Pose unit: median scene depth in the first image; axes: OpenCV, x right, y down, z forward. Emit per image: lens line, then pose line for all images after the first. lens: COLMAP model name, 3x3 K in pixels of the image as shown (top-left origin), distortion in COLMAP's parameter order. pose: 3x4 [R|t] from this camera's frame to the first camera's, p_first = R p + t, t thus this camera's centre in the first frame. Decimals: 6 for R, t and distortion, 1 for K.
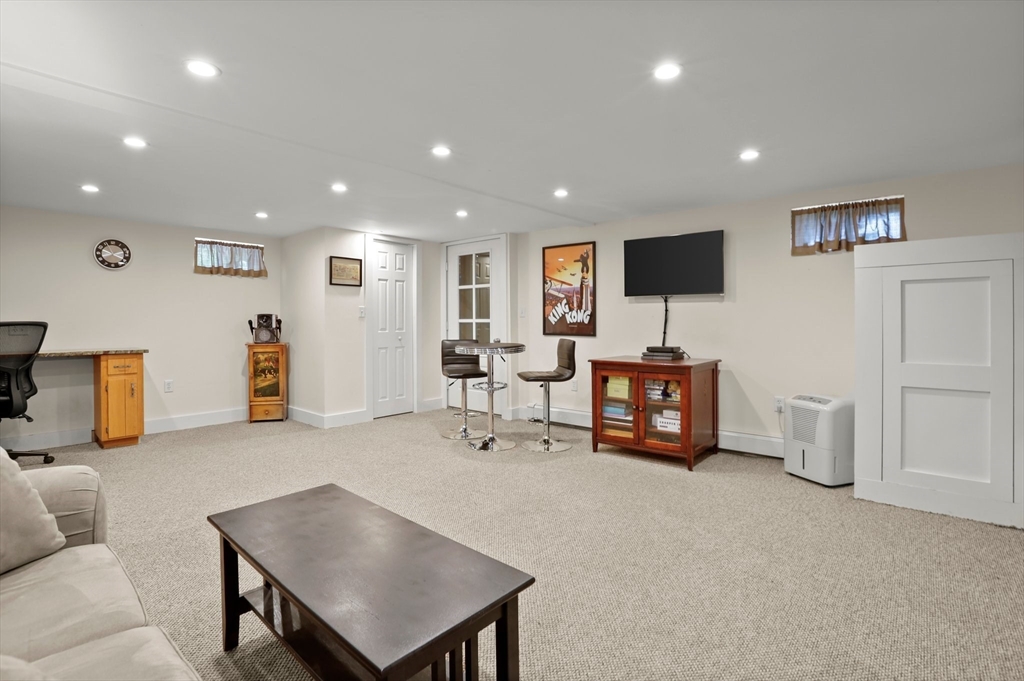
lens RADIAL K [[477.5, 0, 513.3], [0, 477.5, 320.7], [0, 0, 1]] dist [-0.050858, 0.015882]
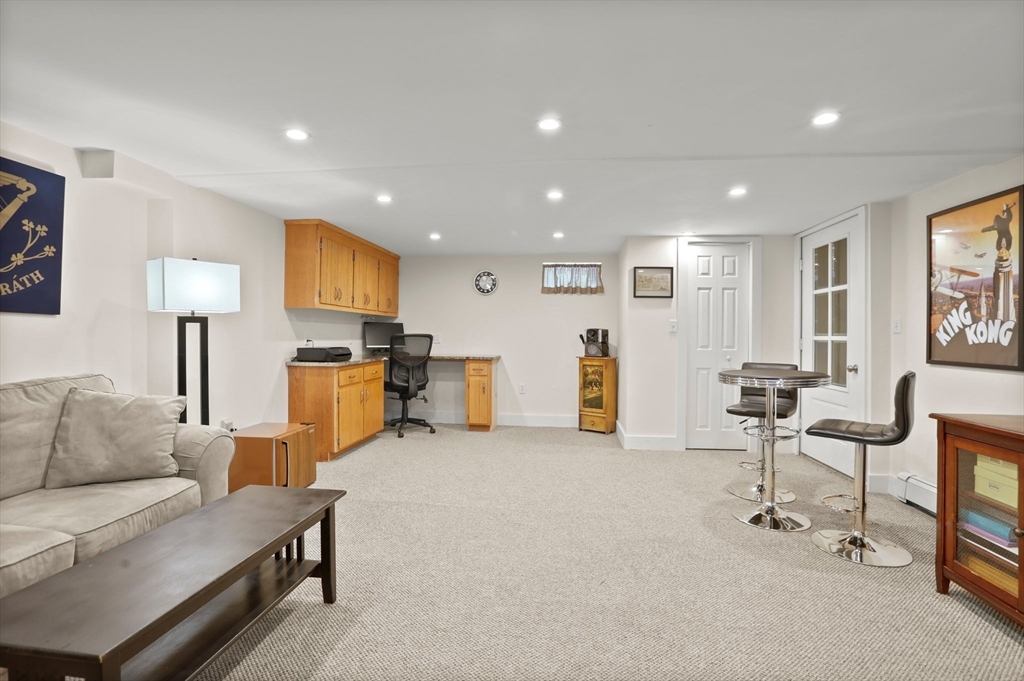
lens RADIAL K [[477.5, 0, 524.5], [0, 477.5, 338.5], [0, 0, 1]] dist [-0.050858, 0.015882]
pose [[0.579908, 0.014148, -0.814559, 0.255888], [-0.012412, 0.999887, 0.008531, 0.000024], [0.814588, 0.005163, 0.580017, 0.273182]]
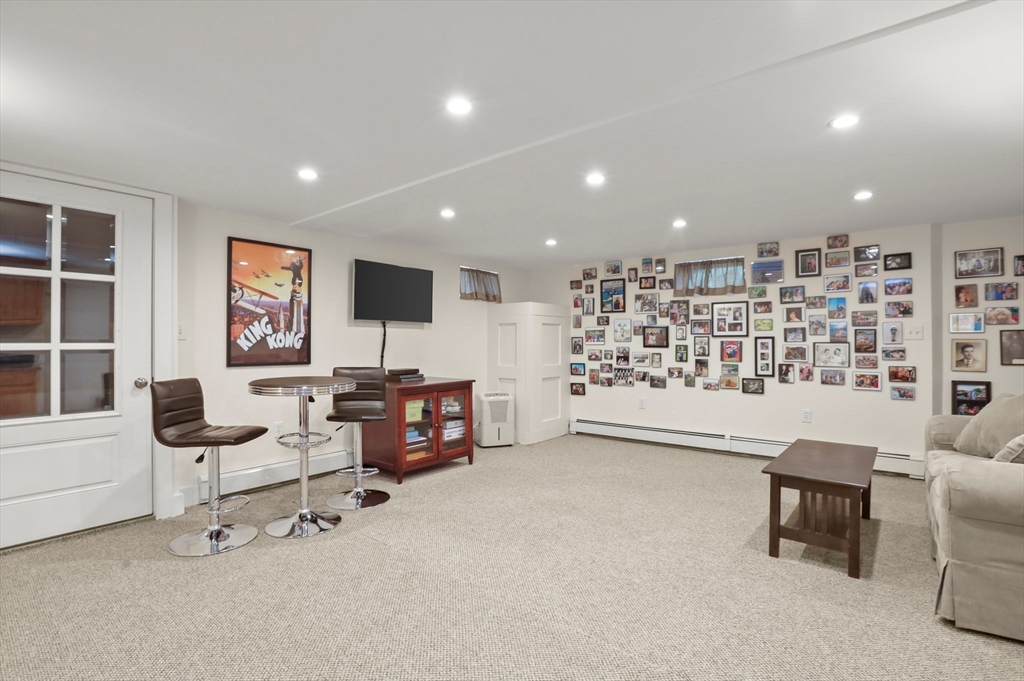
lens RADIAL K [[477.5, 0, 506.3], [0, 477.5, 337.6], [0, 0, 1]] dist [-0.050858, 0.015882]
pose [[-0.006849, 0.011551, 0.999910, -0.636923], [0.002088, 0.999931, -0.011537, -0.003288], [-0.999974, 0.002009, -0.006873, 0.649137]]
